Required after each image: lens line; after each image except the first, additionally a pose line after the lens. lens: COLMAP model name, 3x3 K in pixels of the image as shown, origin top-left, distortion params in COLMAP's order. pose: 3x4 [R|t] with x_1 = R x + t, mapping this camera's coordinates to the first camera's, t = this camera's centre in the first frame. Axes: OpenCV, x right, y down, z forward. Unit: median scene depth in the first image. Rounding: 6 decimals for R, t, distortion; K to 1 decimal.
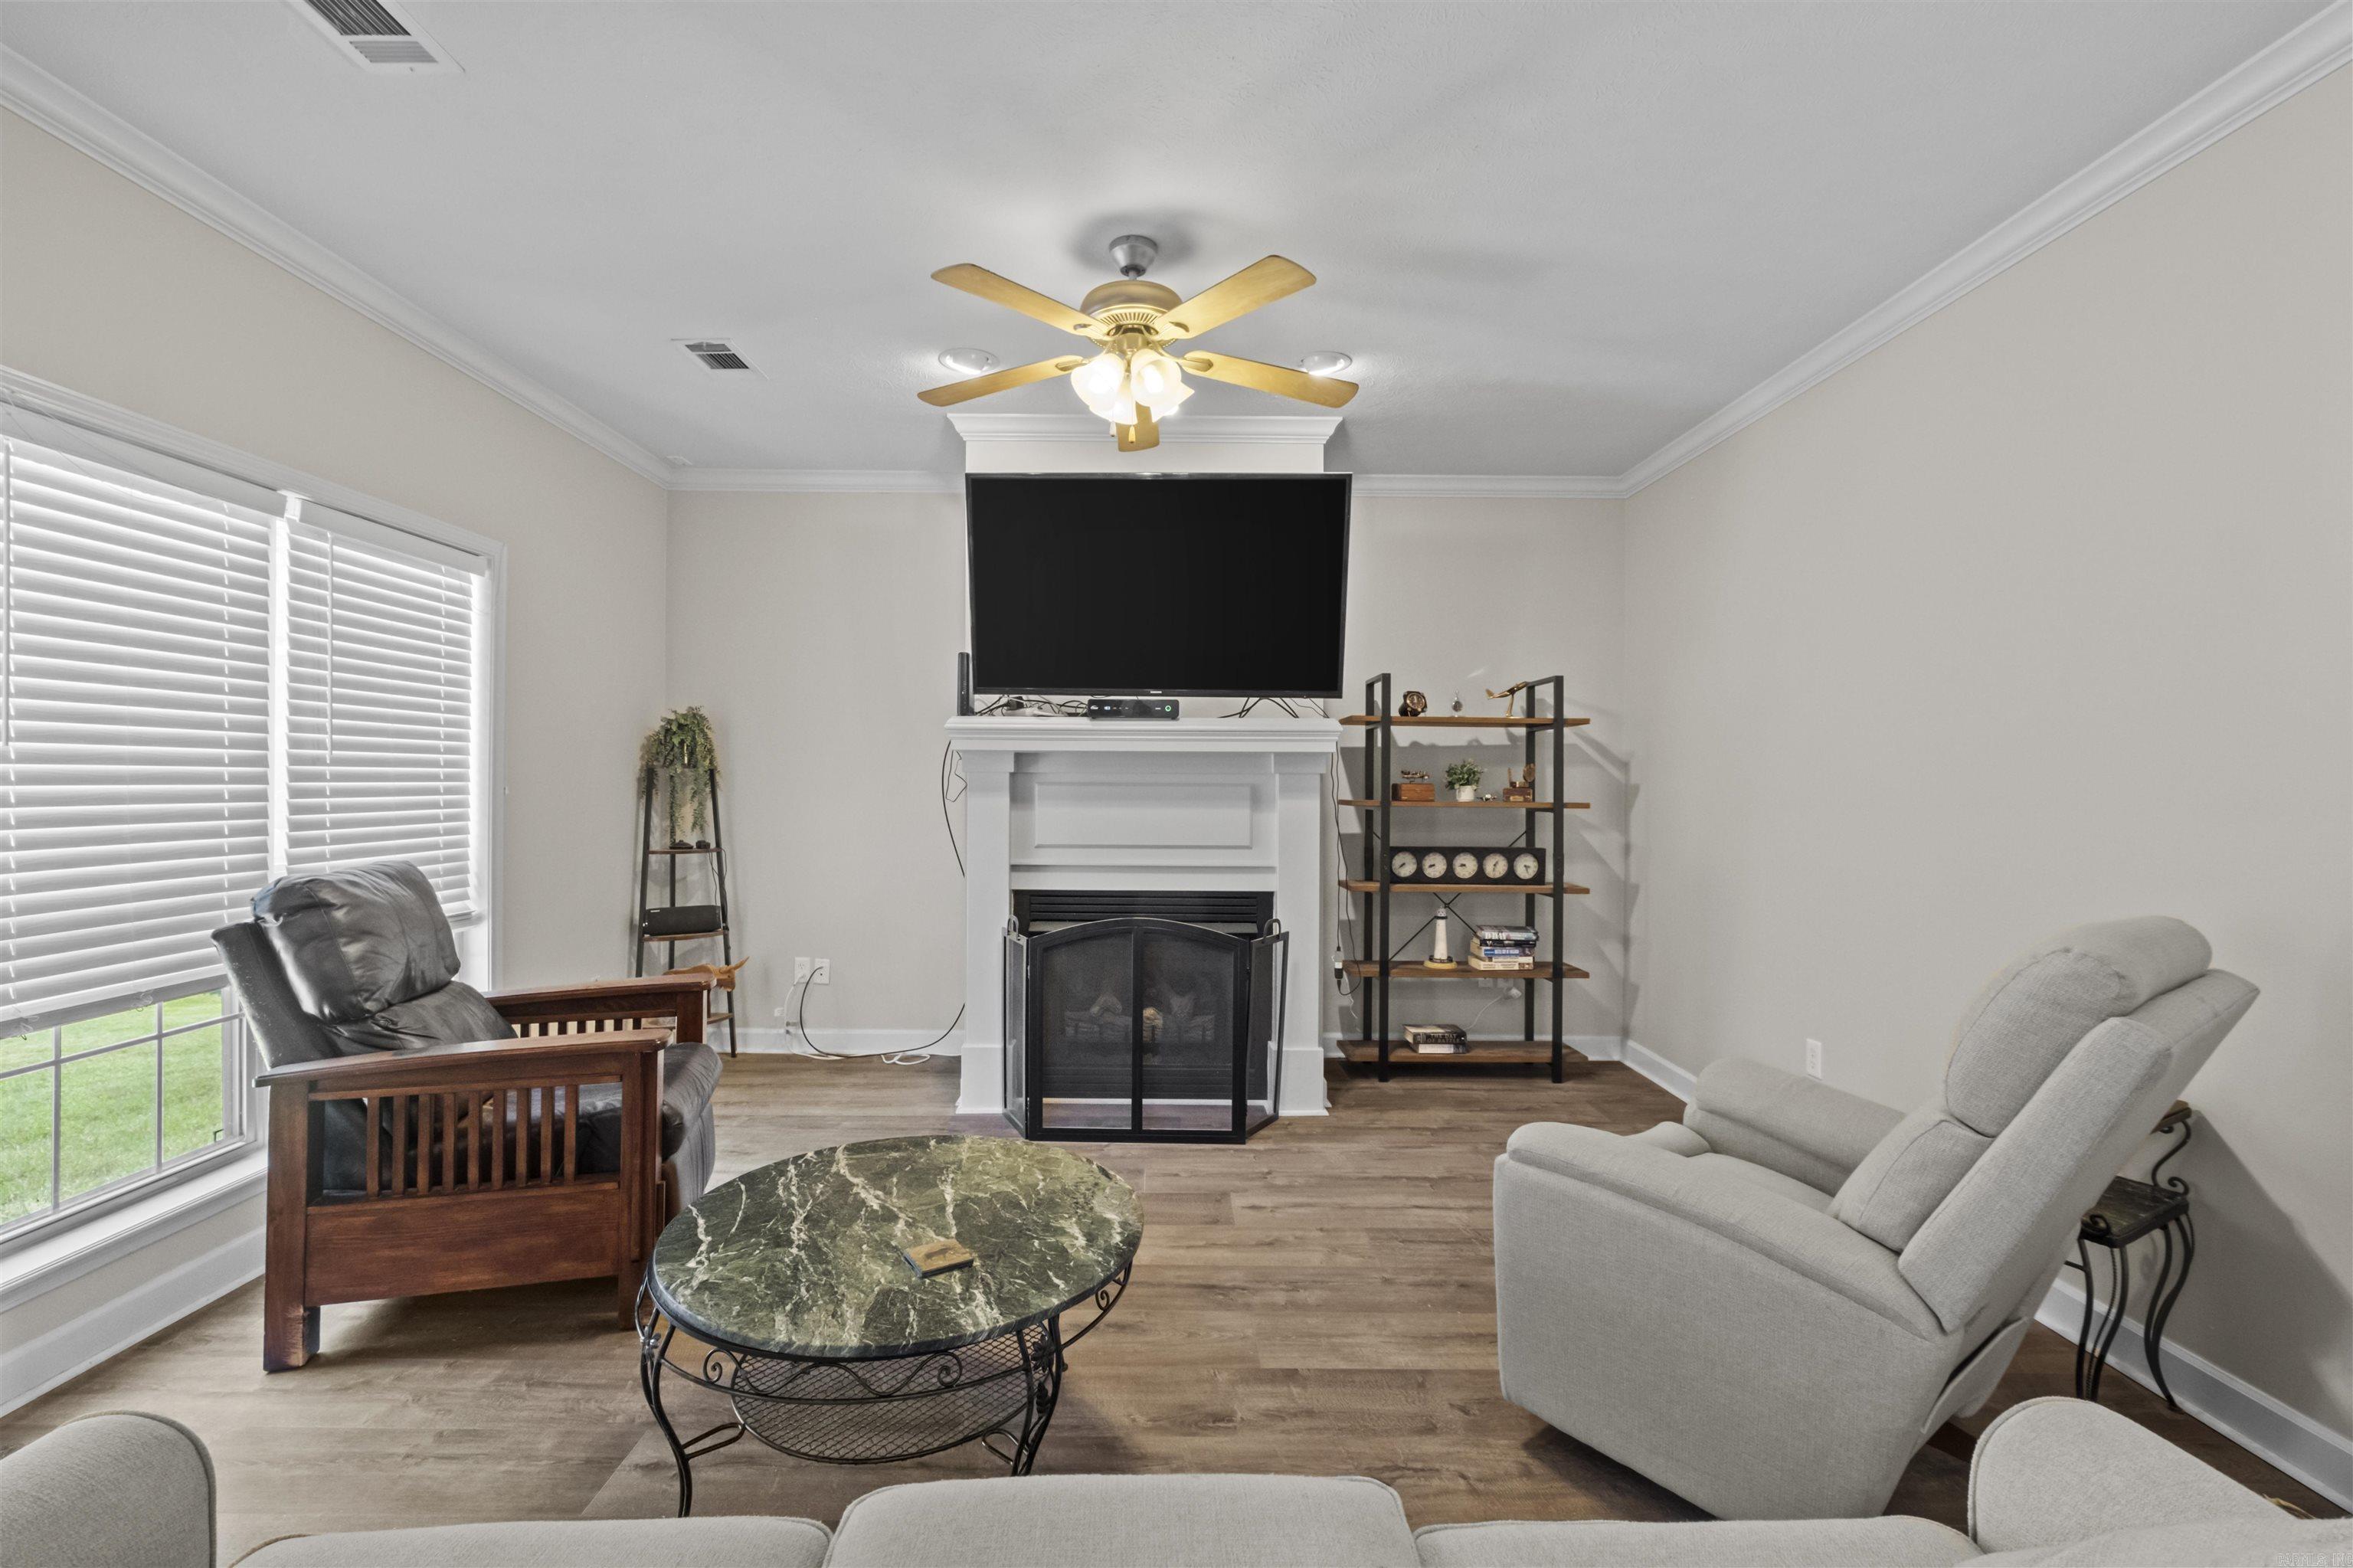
lens RADIAL K [[1029.6, 0, 1161.5], [0, 1029.6, 786.2], [0, 0, 1]] dist [0.000728, 0.000166]
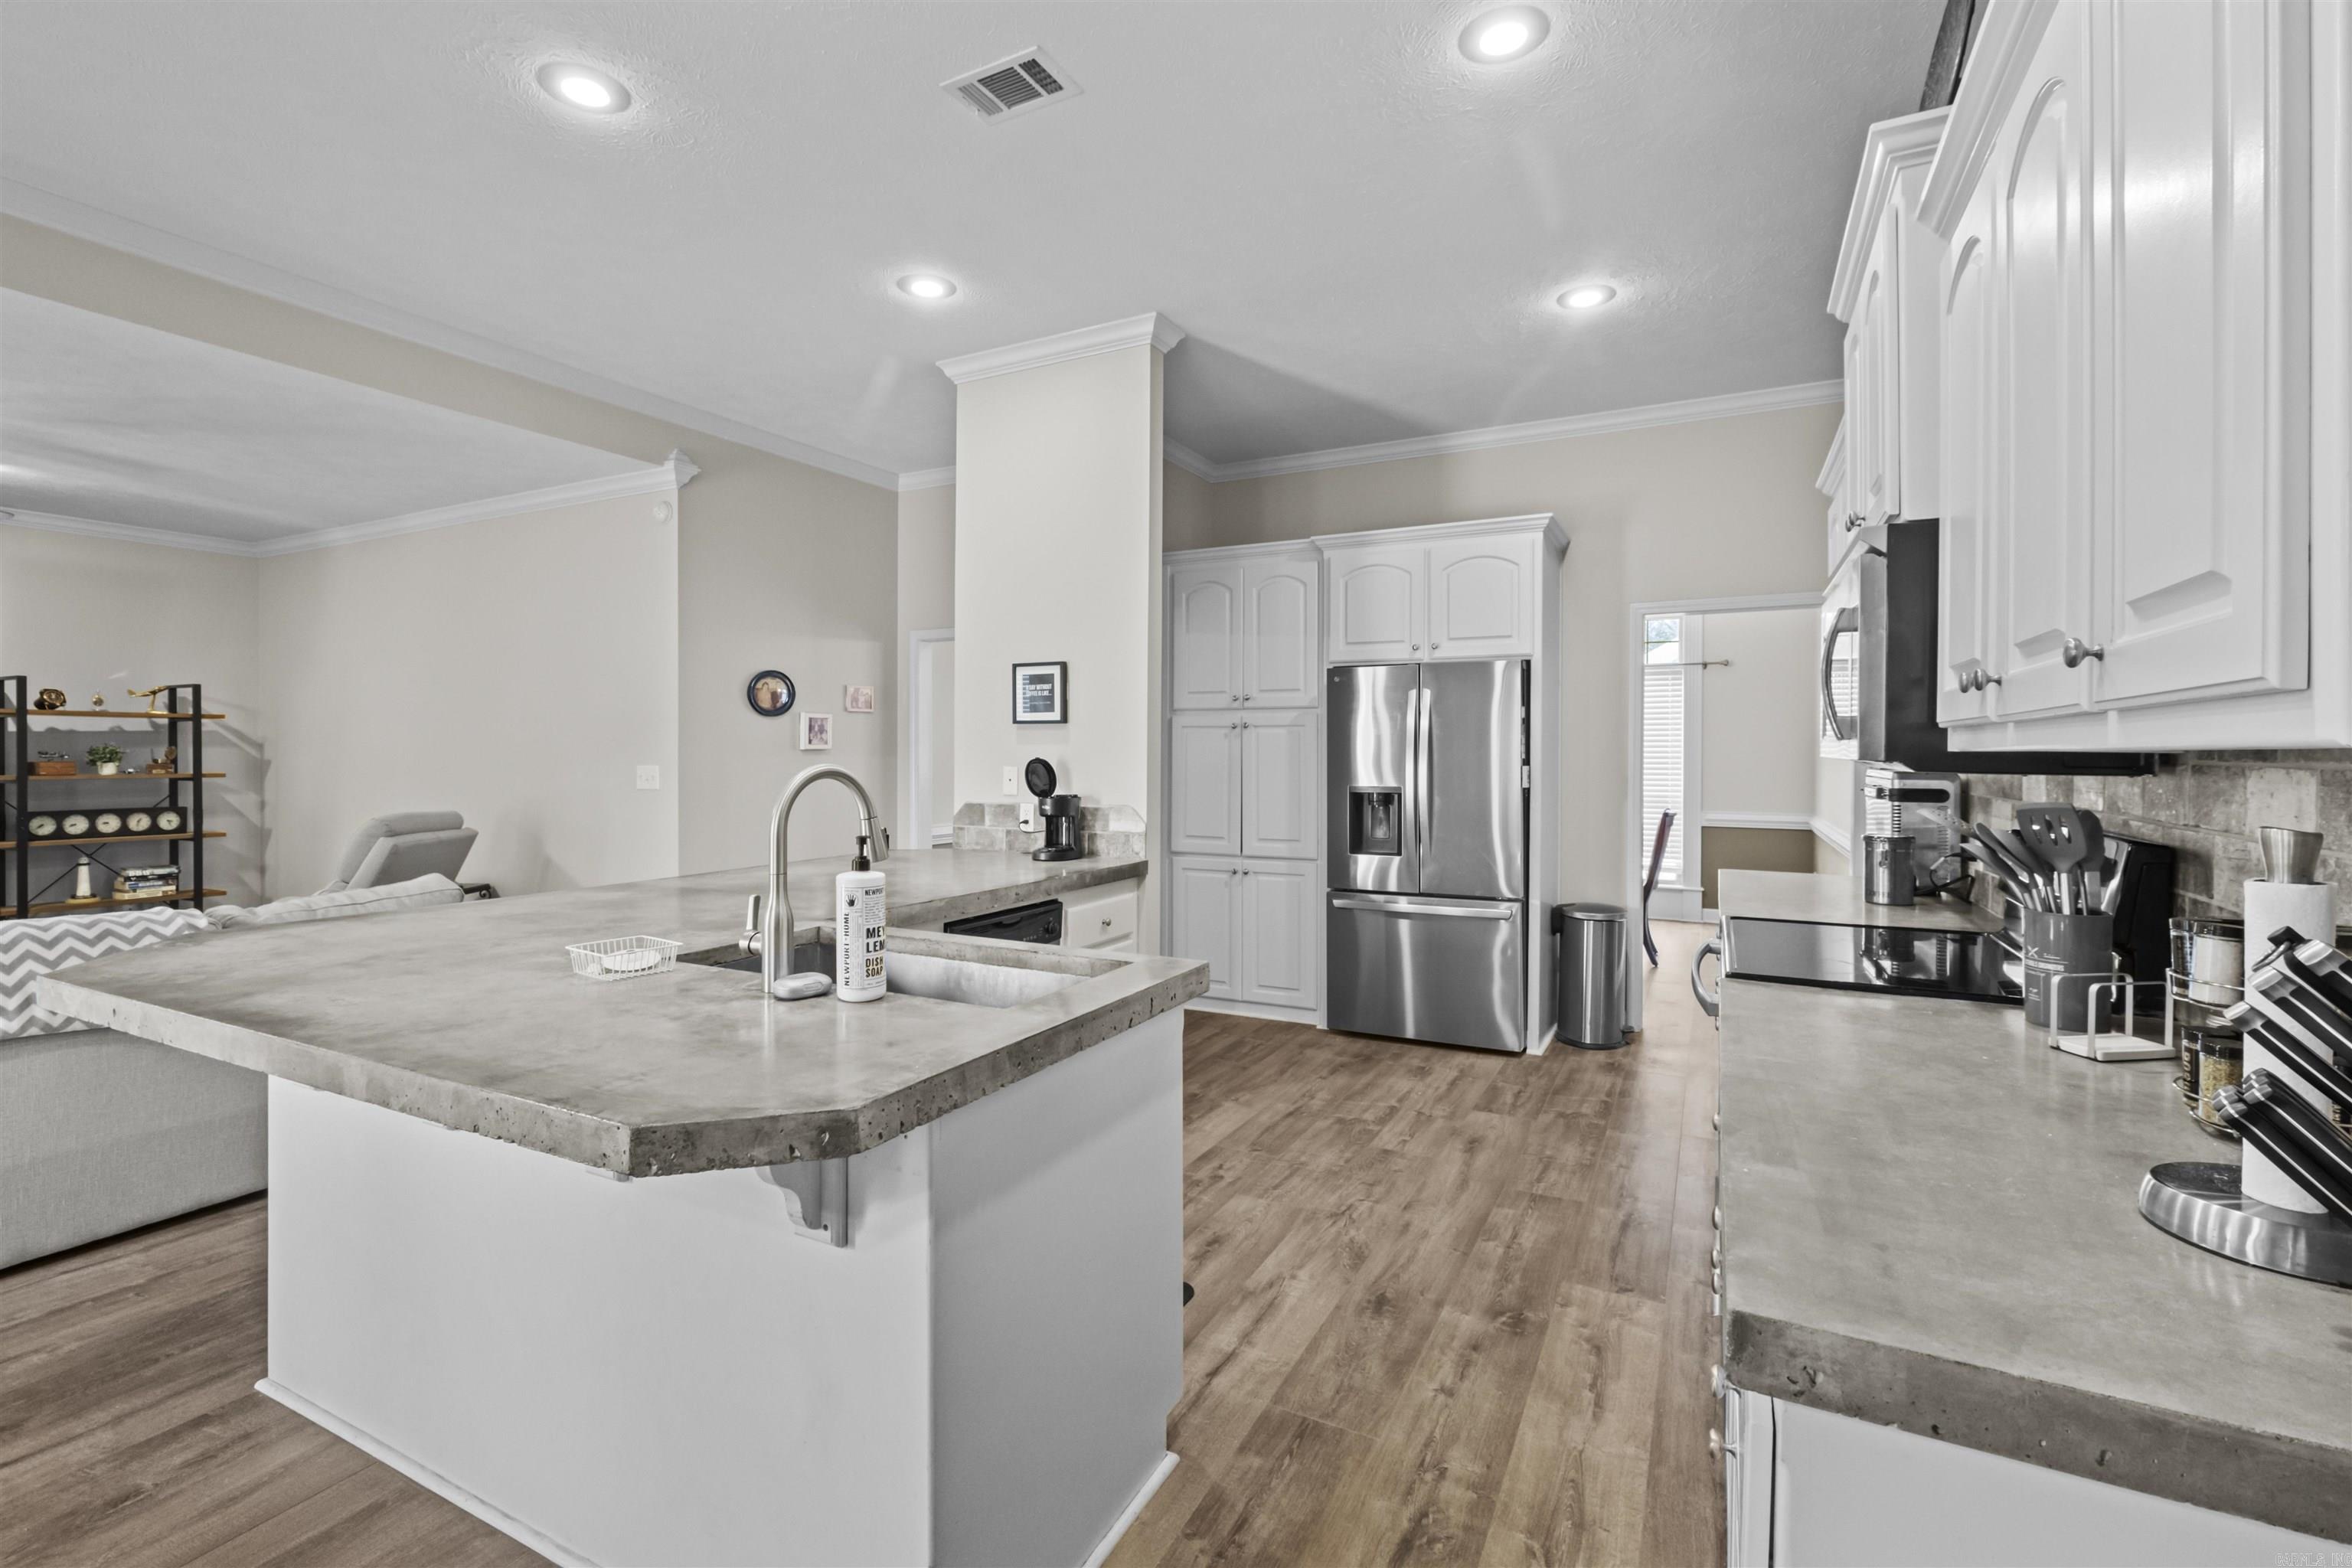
lens RADIAL K [[1044.6, 0, 1160.6], [0, 1044.6, 755.2], [0, 0, 1]] dist [0.001392, 0.000265]
pose [[0.470305, -0.009285, 0.882455, -0.294609], [0.004278, 0.999957, 0.008241, -0.017808], [-0.882494, -0.000101, 0.470324, -0.954164]]
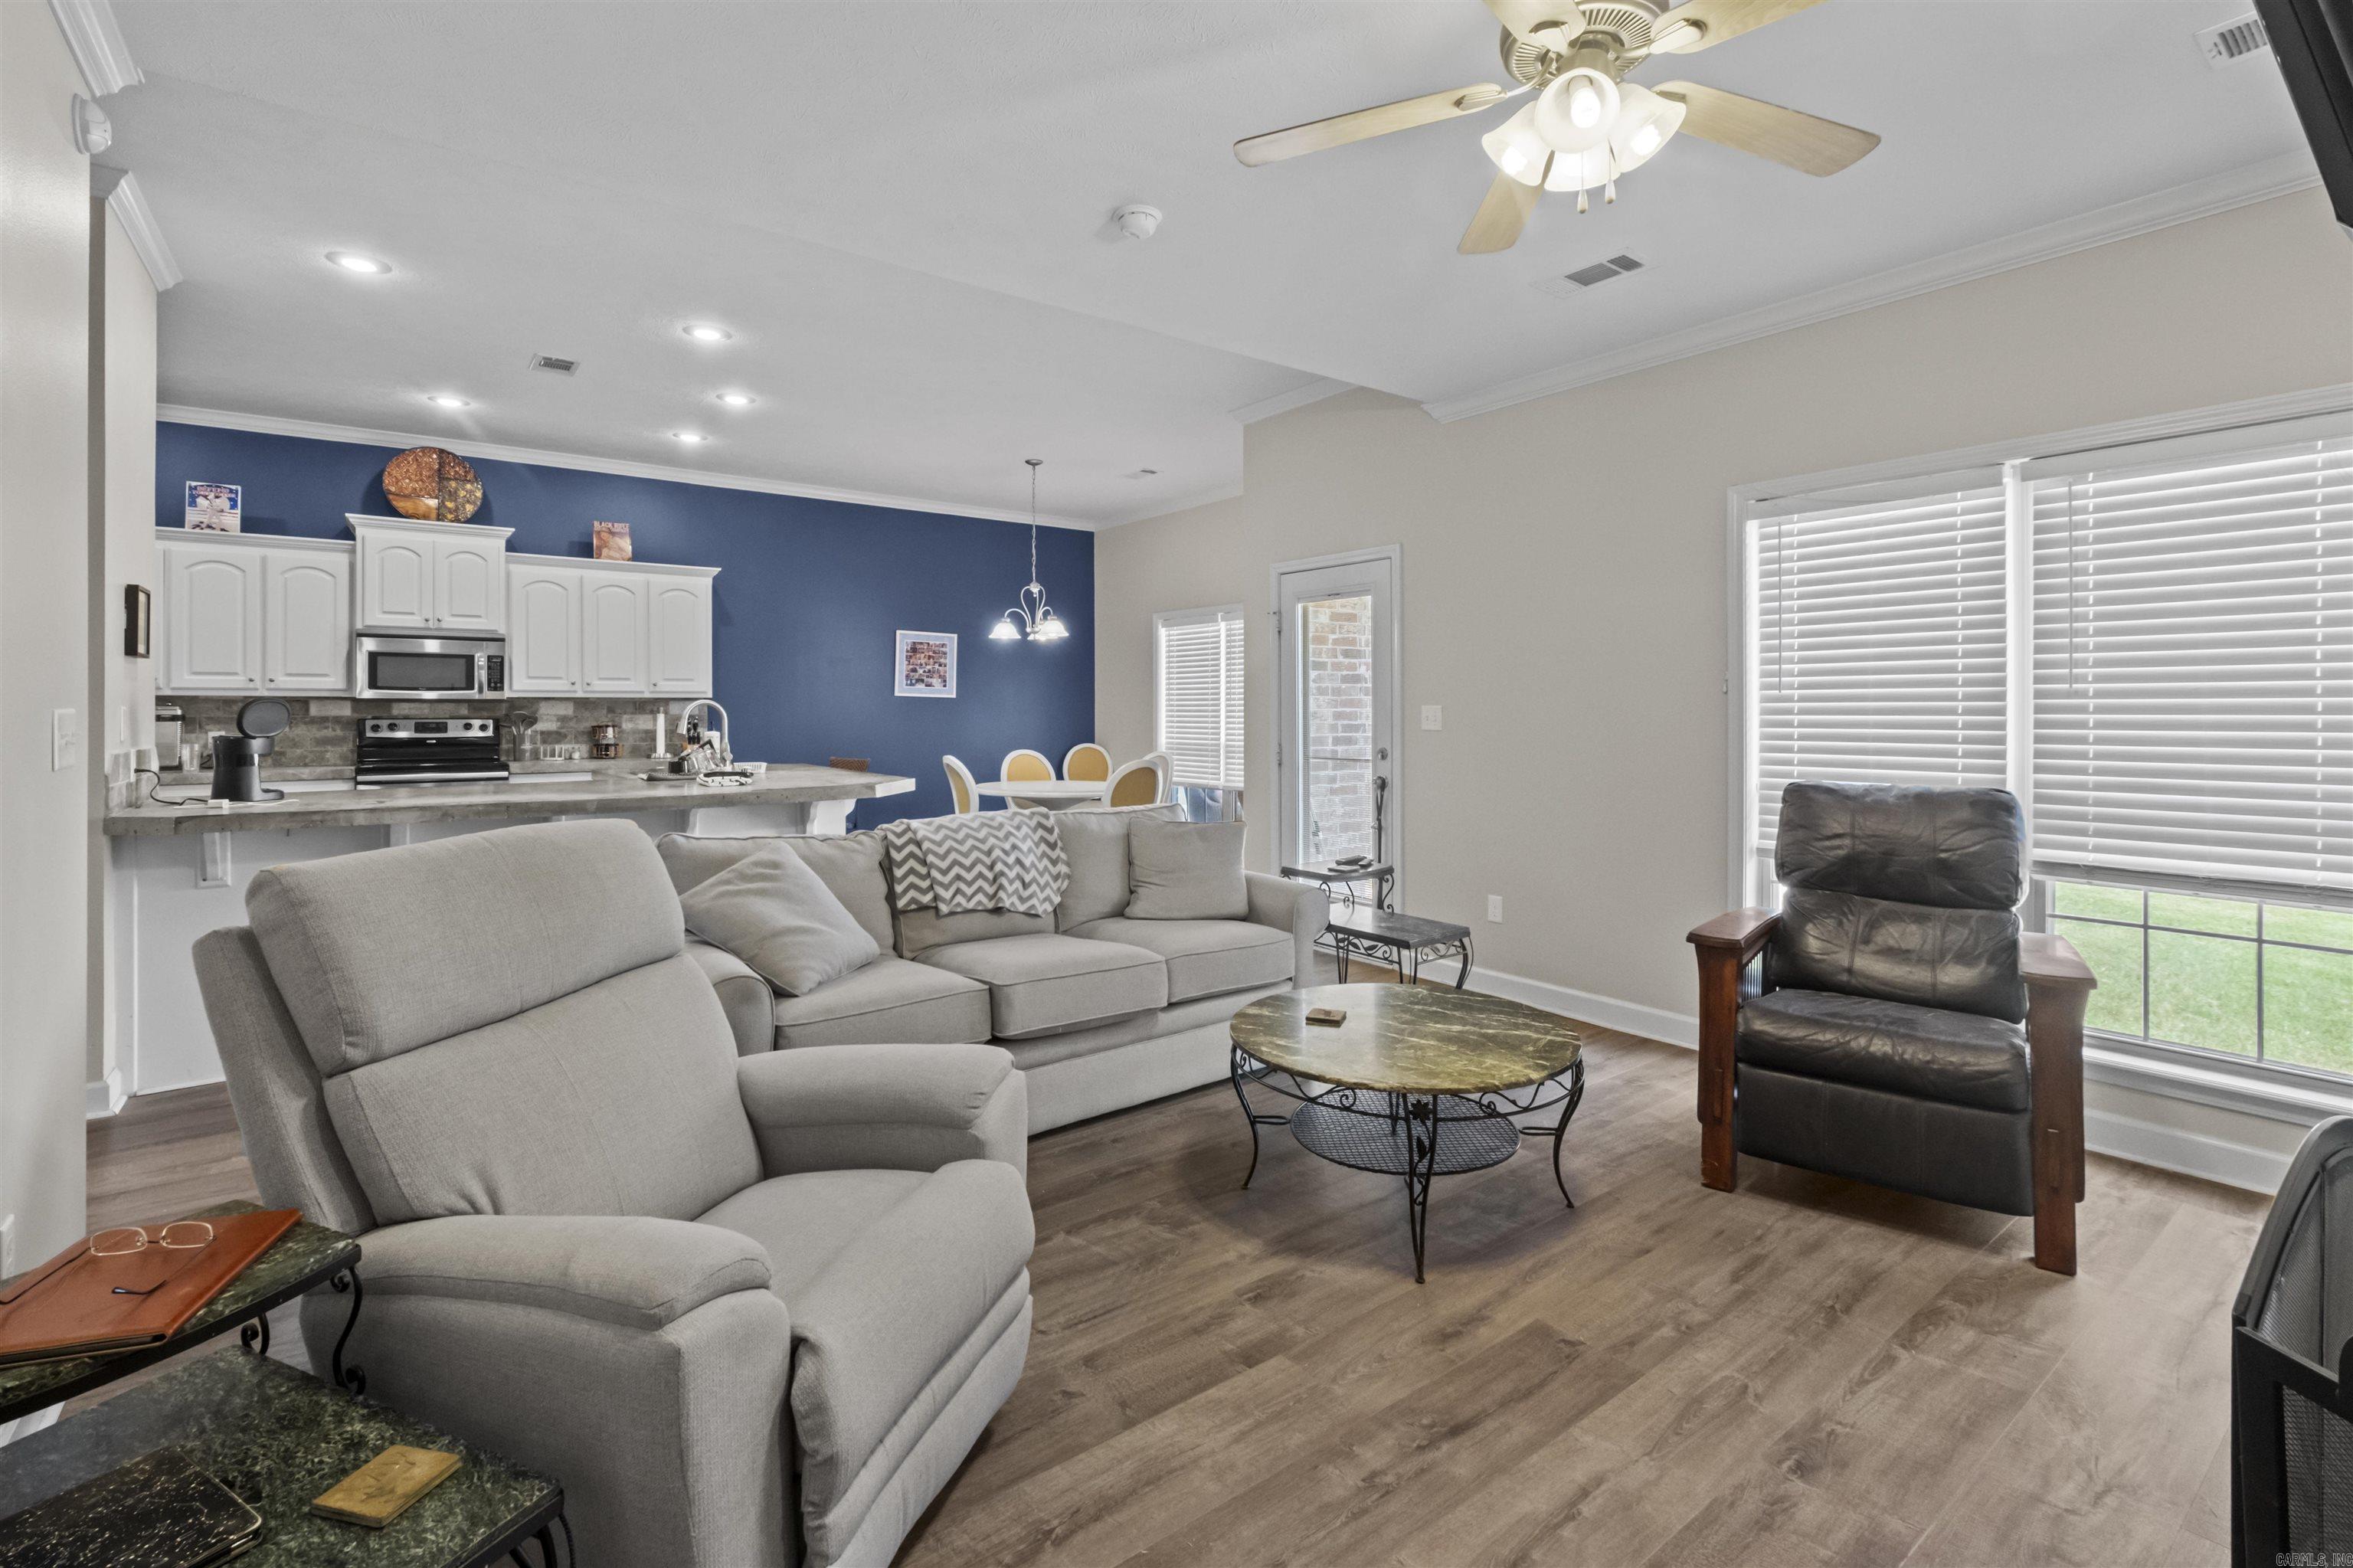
lens RADIAL K [[1057.5, 0, 1167.4], [0, 1057.5, 706.2], [0, 0, 1]] dist [-0.000275, -0.000115]
pose [[-0.799736, -0.007348, -0.600306, 0.427083], [-0.007148, 0.999971, -0.002717, -0.001741], [0.600309, 0.002118, -0.799765, 0.972754]]
